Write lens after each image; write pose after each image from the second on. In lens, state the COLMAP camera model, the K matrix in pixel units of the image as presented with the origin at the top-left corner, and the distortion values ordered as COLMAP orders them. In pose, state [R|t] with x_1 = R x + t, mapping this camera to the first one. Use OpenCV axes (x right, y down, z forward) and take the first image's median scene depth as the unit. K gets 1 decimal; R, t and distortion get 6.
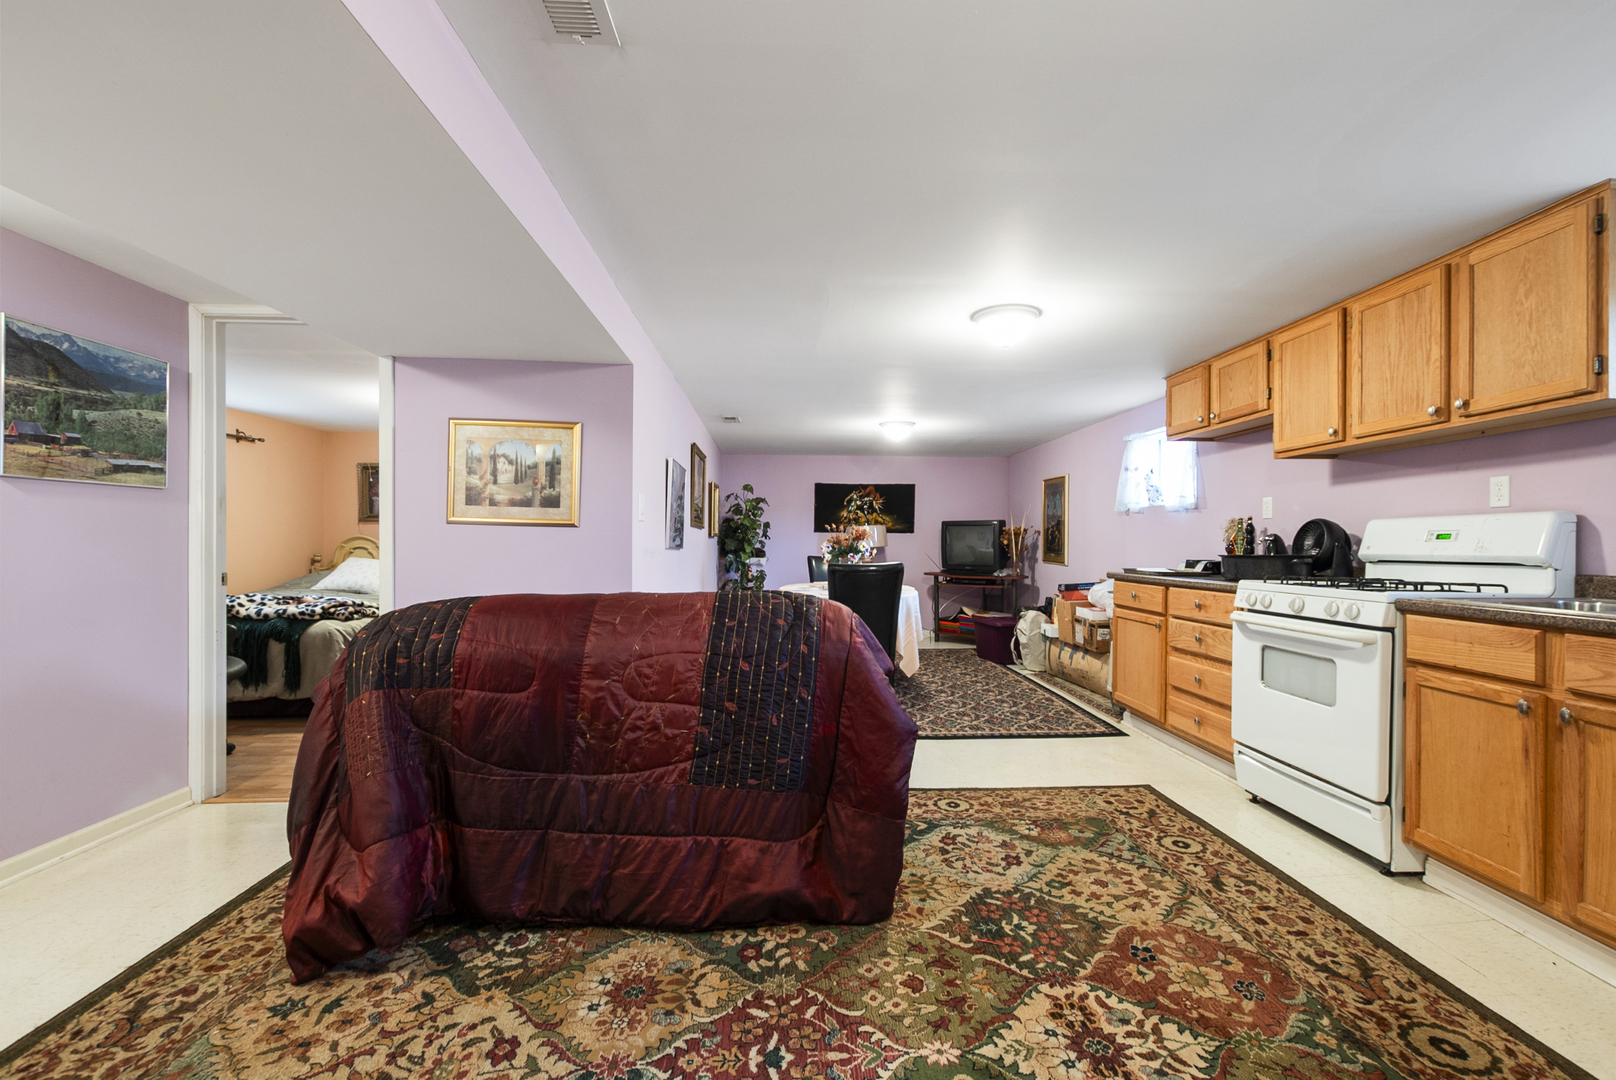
lens RADIAL K [[727.6, 0, 809.3], [0, 727.6, 542.4], [0, 0, 1]] dist [0.009782, -0.002604]
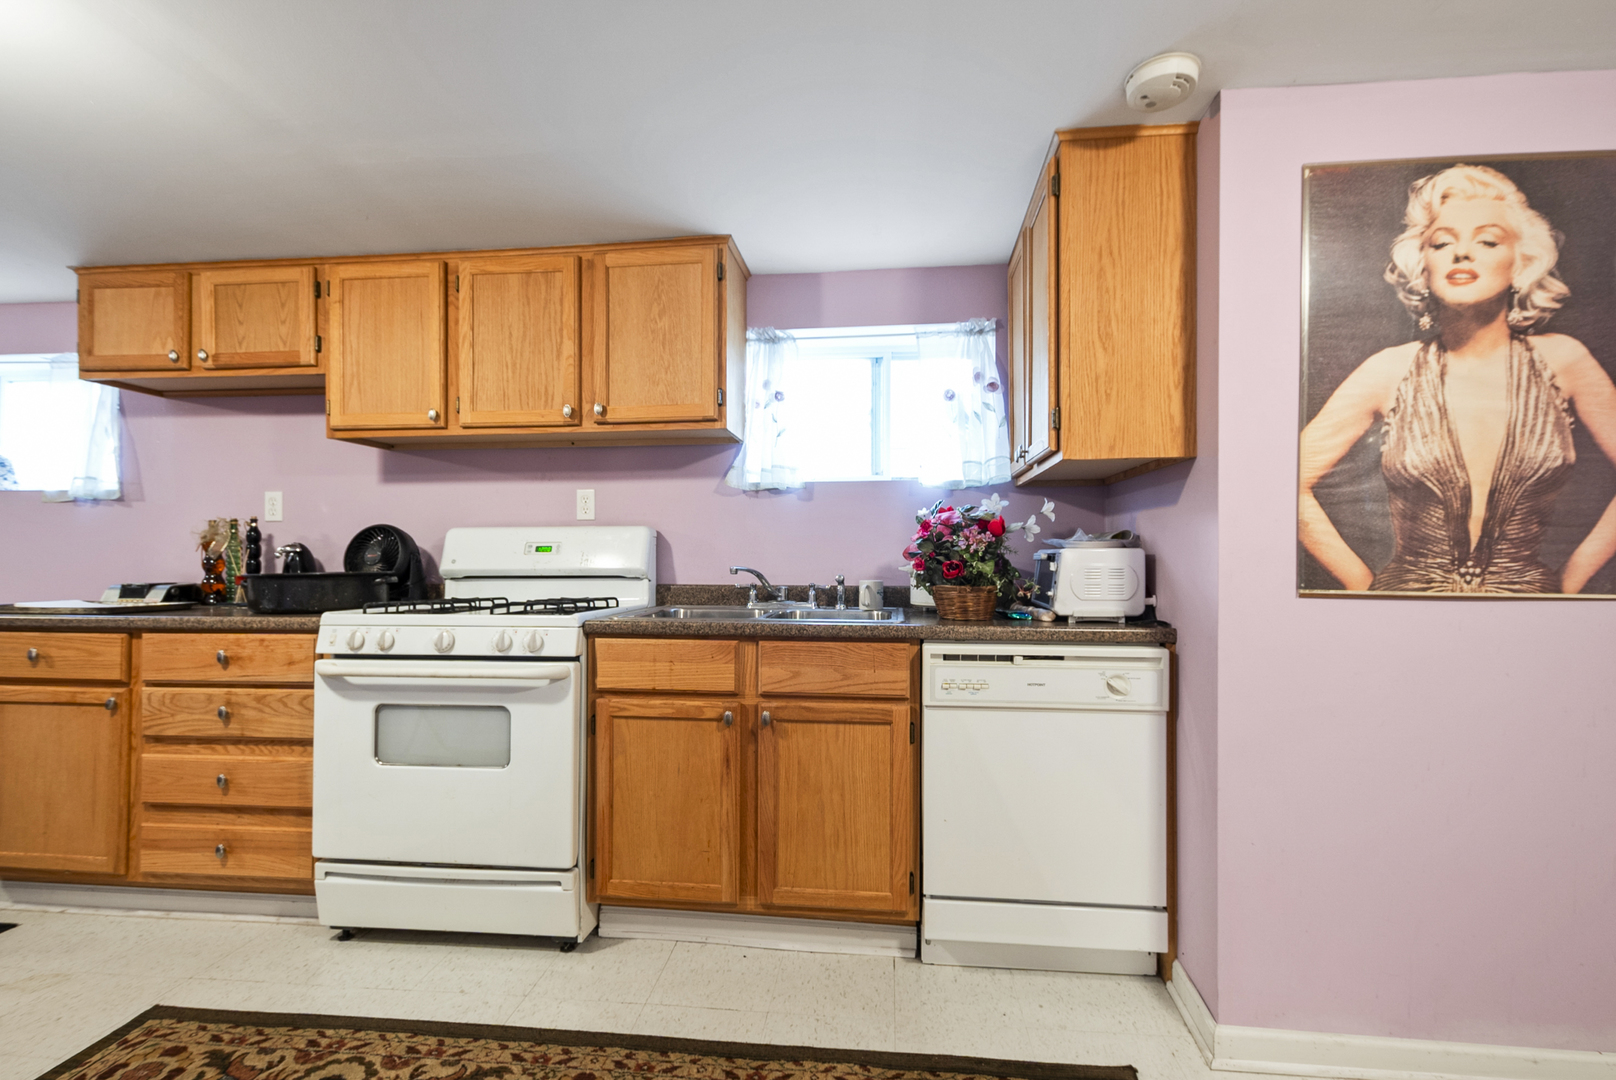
lens RADIAL K [[727.6, 0, 808.0], [0, 727.6, 555.2], [0, 0, 1]] dist [0.009782, -0.002604]
pose [[0.137550, 0.000497, 0.990495, -0.004683], [-0.000540, 1.000000, -0.000427, -0.000122], [-0.990495, -0.000476, 0.137551, 0.499606]]
